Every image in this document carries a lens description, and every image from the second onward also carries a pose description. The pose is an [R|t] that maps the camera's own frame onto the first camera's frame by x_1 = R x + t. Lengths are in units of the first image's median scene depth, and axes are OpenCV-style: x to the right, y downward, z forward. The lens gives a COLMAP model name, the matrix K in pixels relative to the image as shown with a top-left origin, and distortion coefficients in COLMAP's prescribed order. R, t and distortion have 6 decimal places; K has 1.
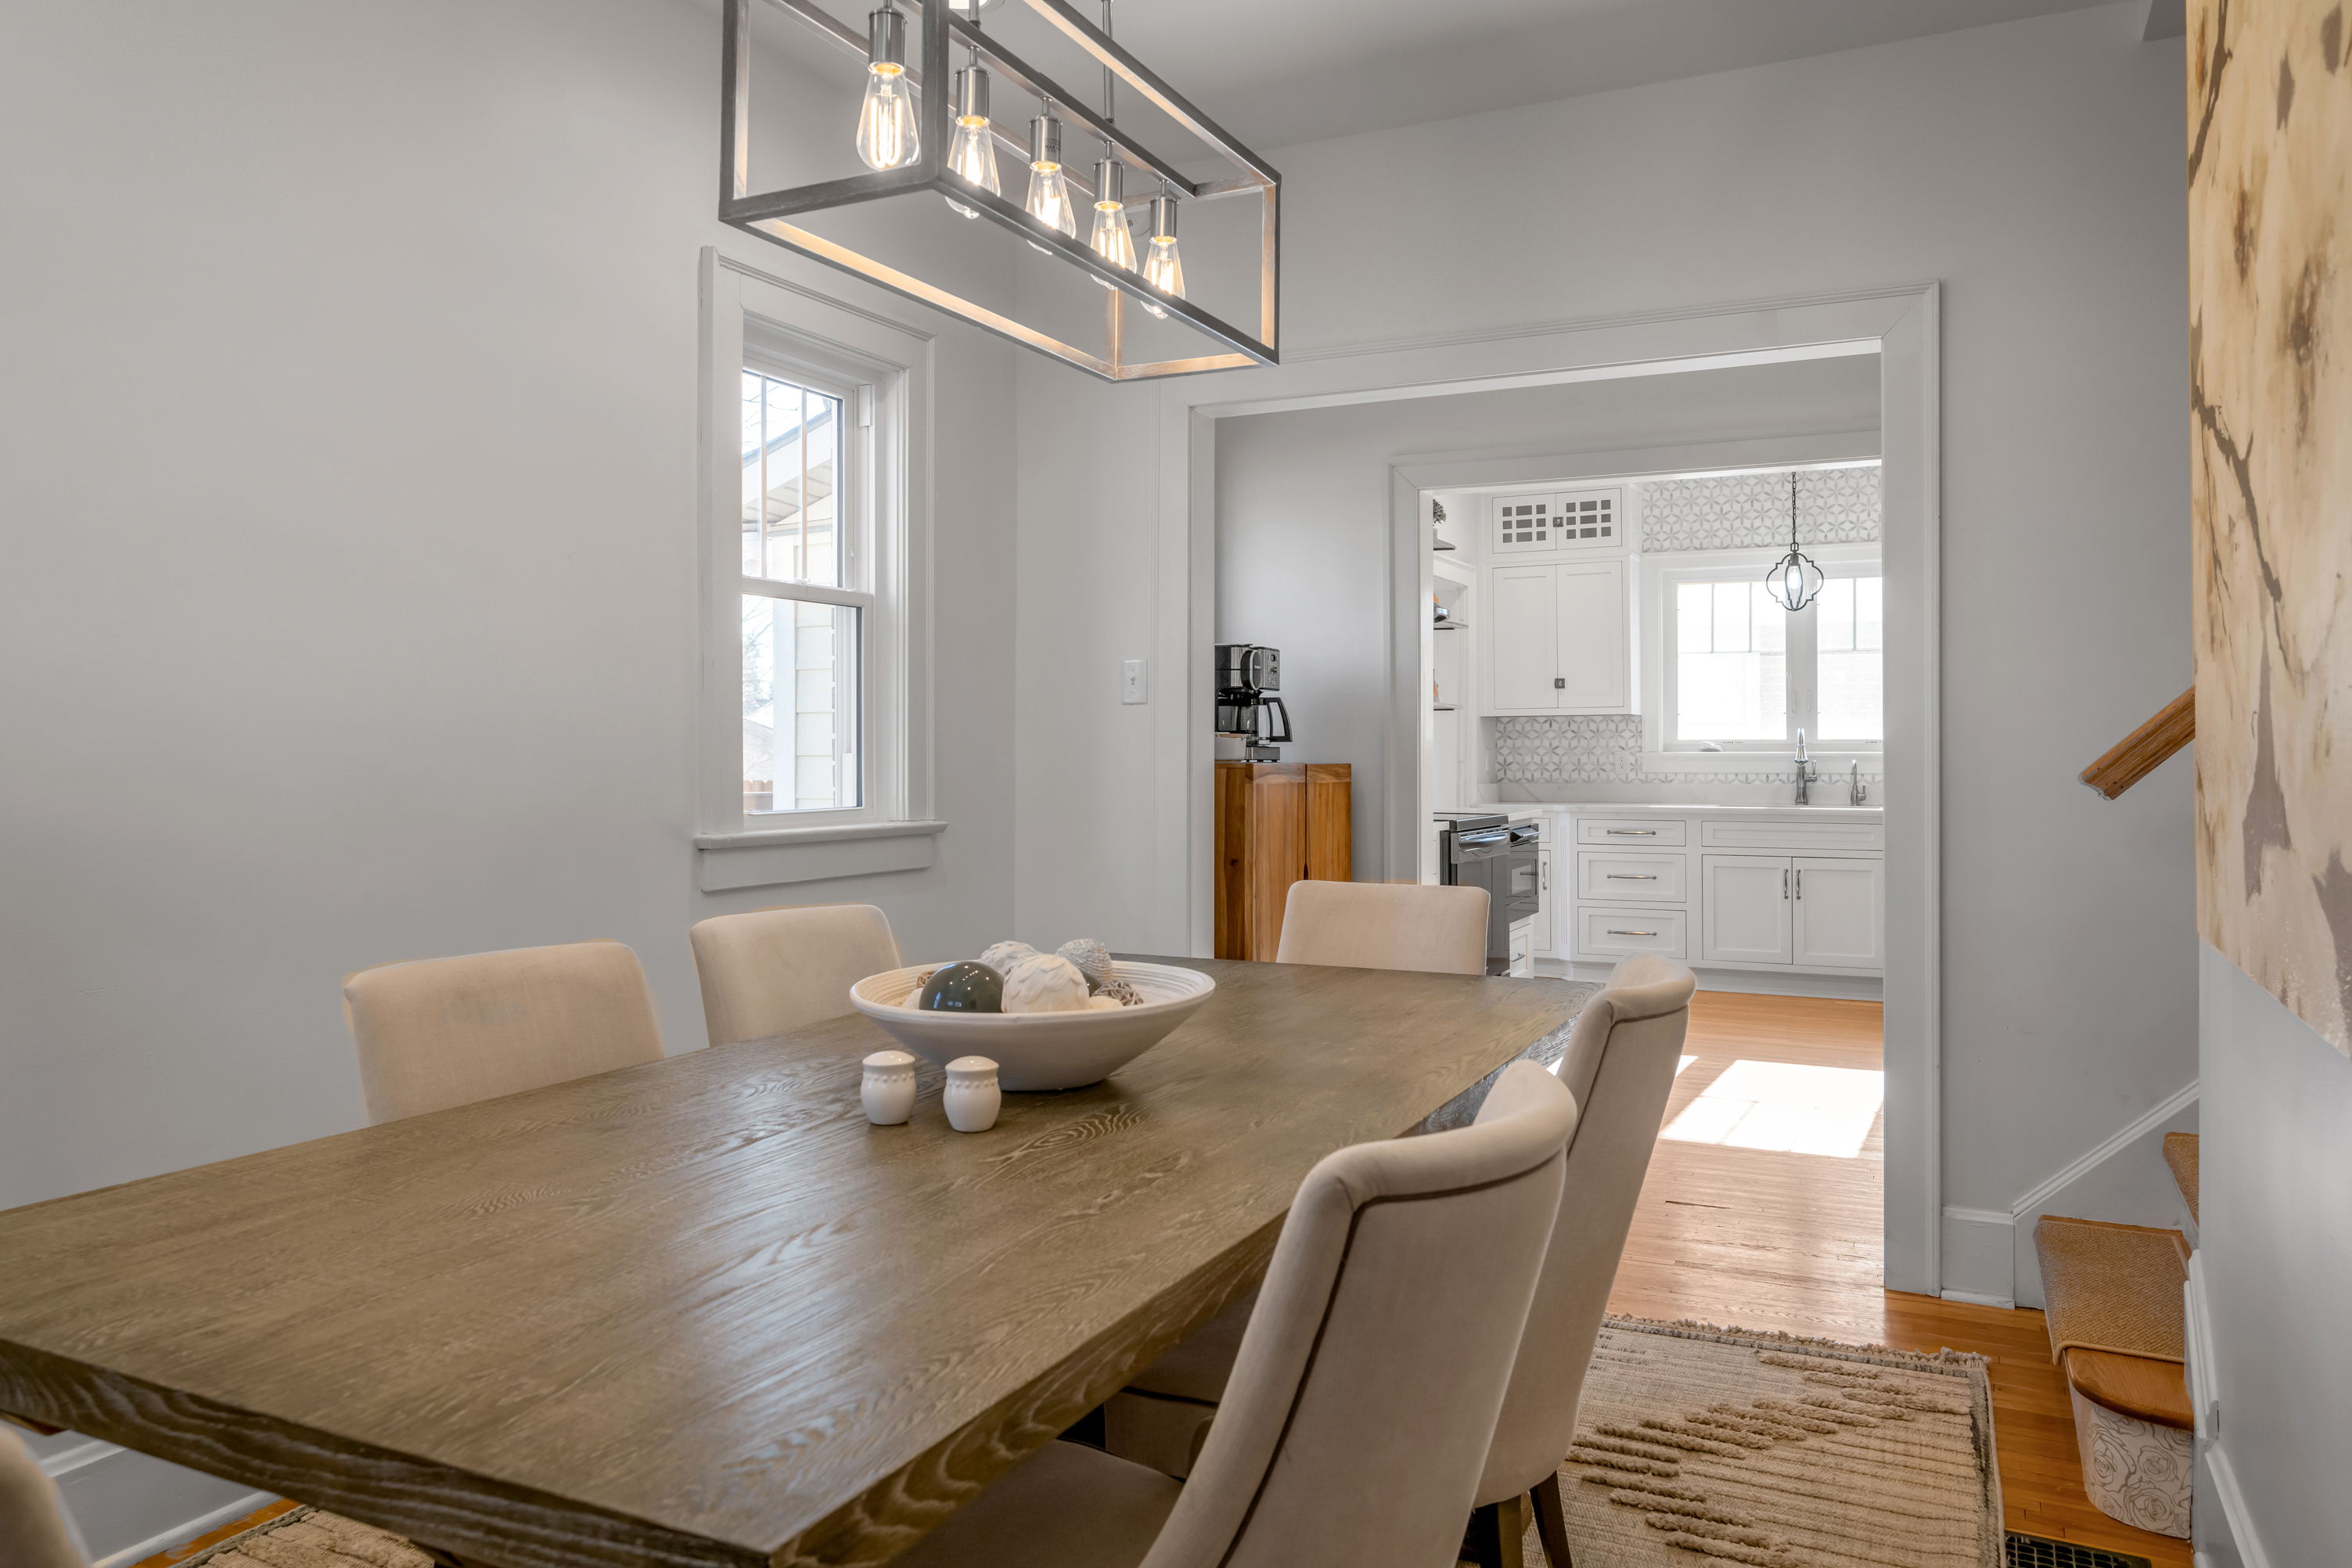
lens RADIAL K [[1633.6, 0, 1175.2], [0, 1633.6, 729.6], [0, 0, 1]] dist [-0.007458, -0.001994]
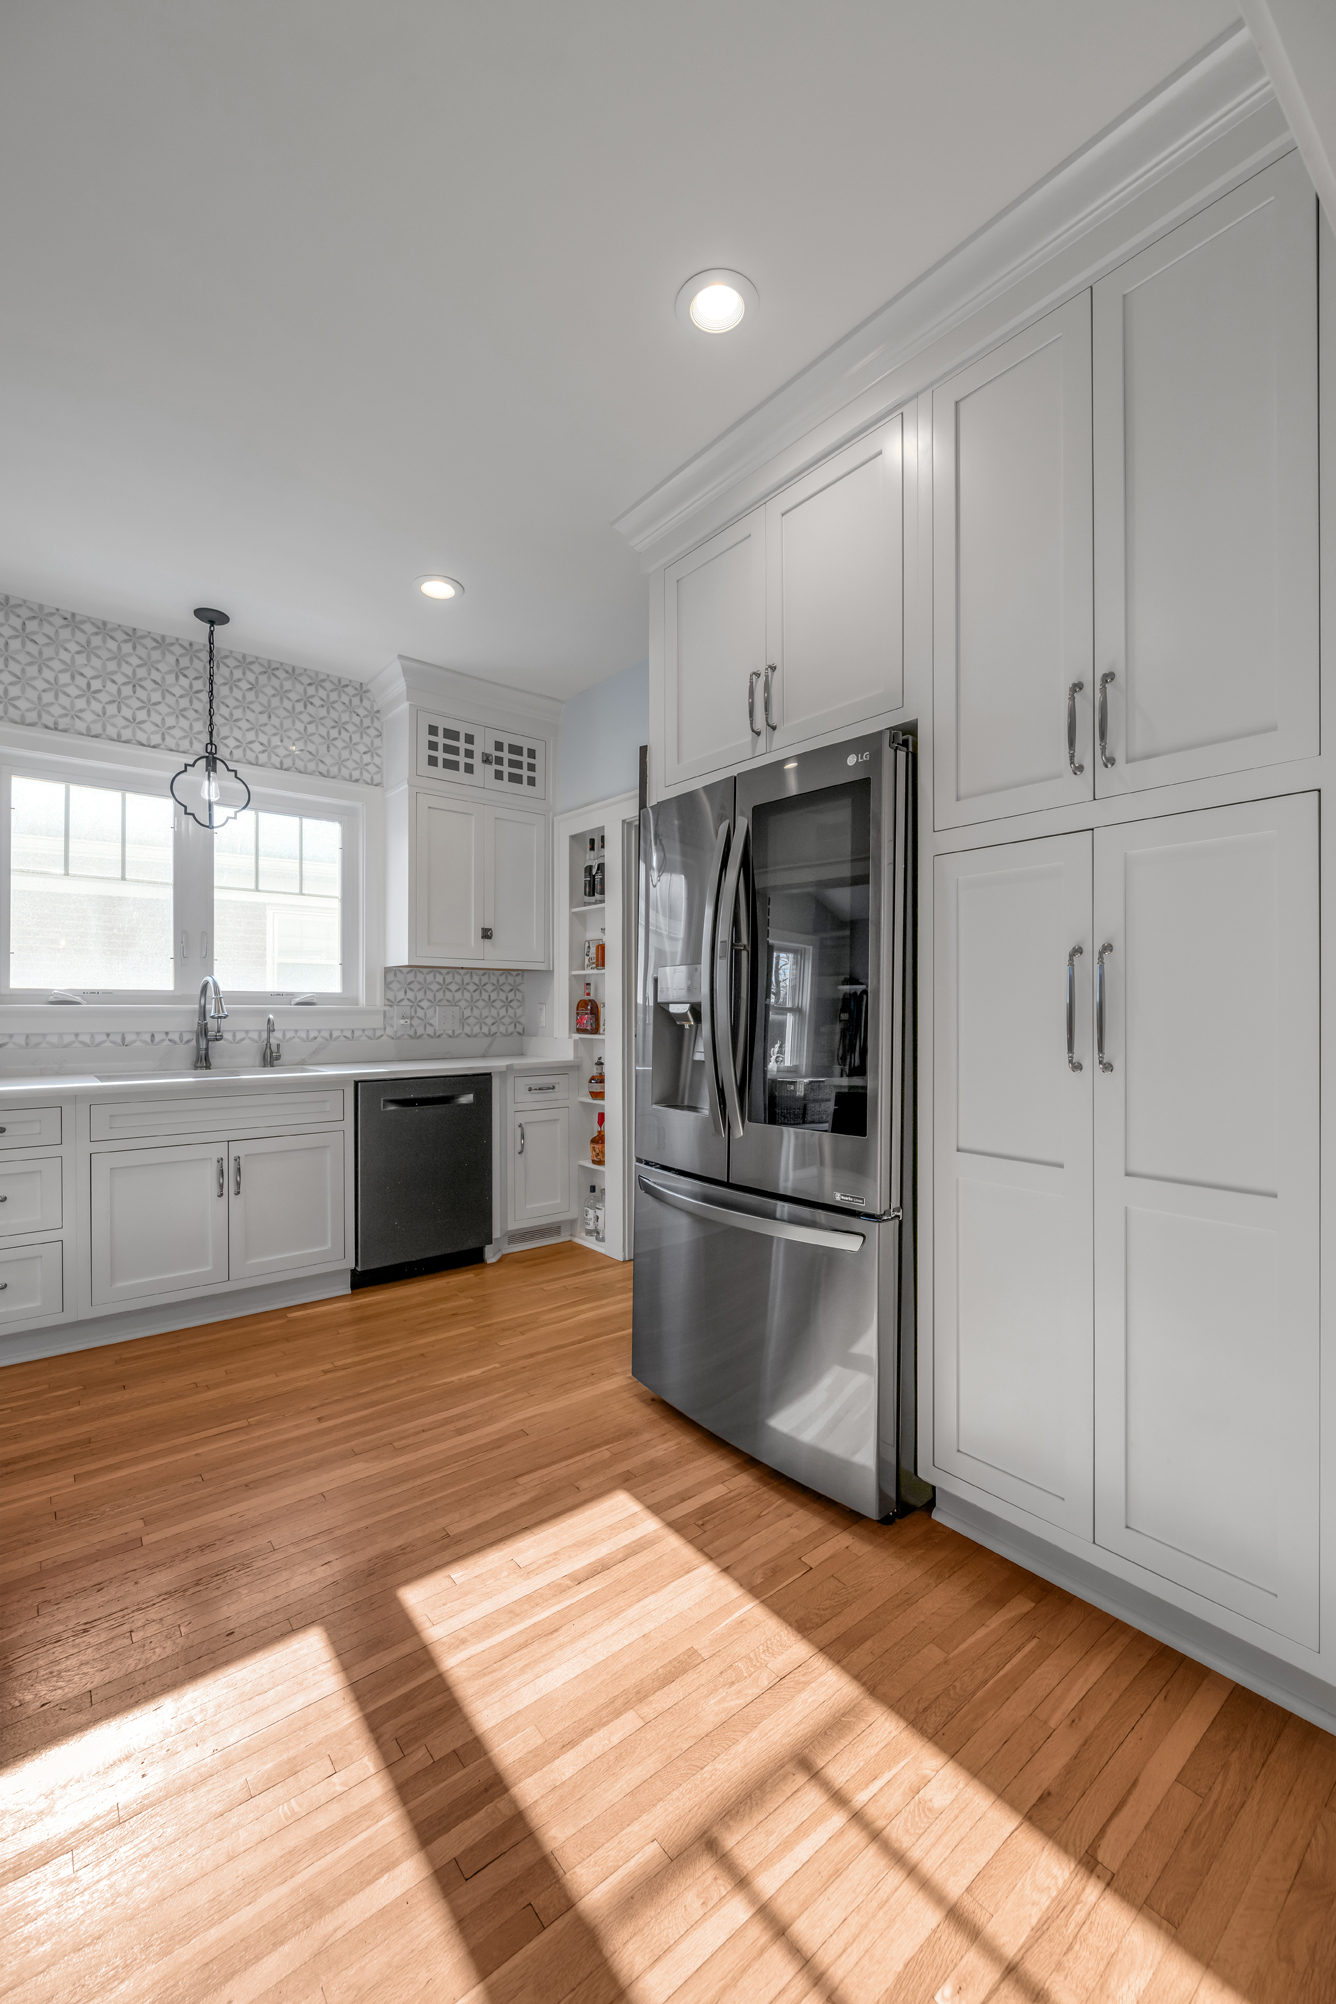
lens RADIAL K [[804.0, 0, 666.2], [0, 804.0, 1008.3], [0, 0, 1]] dist [-0.004290, -0.000290]
pose [[0.429019, 0.001951, 0.903293, 0.113949], [-0.012121, 0.999920, 0.003597, 0.010650], [-0.903214, -0.012492, 0.429008, 0.595755]]
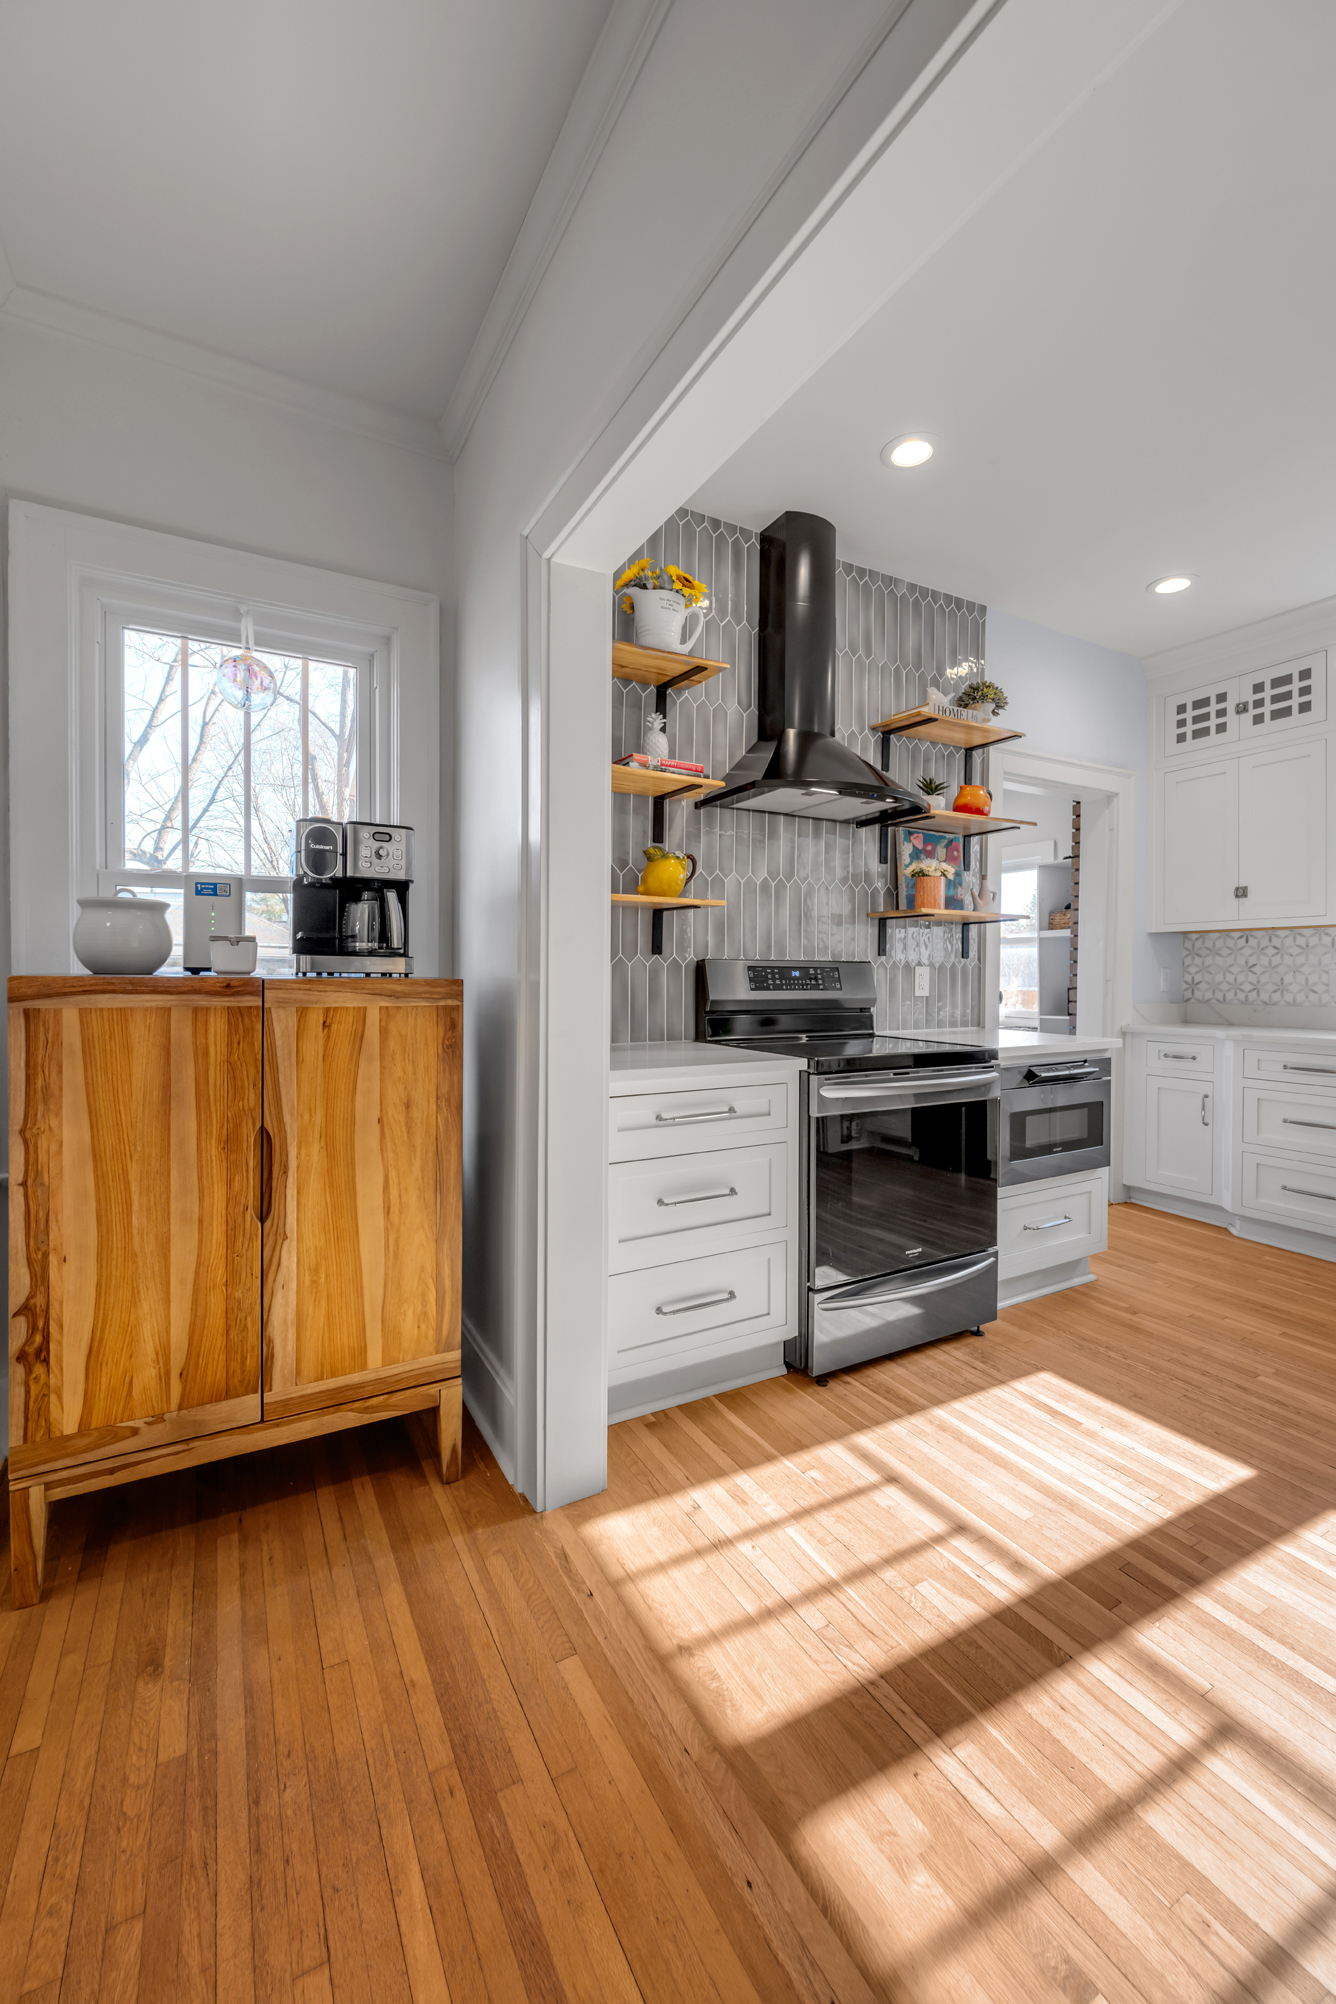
lens RADIAL K [[802.6, 0, 675.3], [0, 802.6, 982.8], [0, 0, 1]] dist [-0.002581, -0.000261]
pose [[0.822244, 0.010618, -0.569036, 0.231838], [0.004328, 0.999680, 0.024908, 0.008464], [0.569118, -0.022943, 0.821935, 0.471941]]
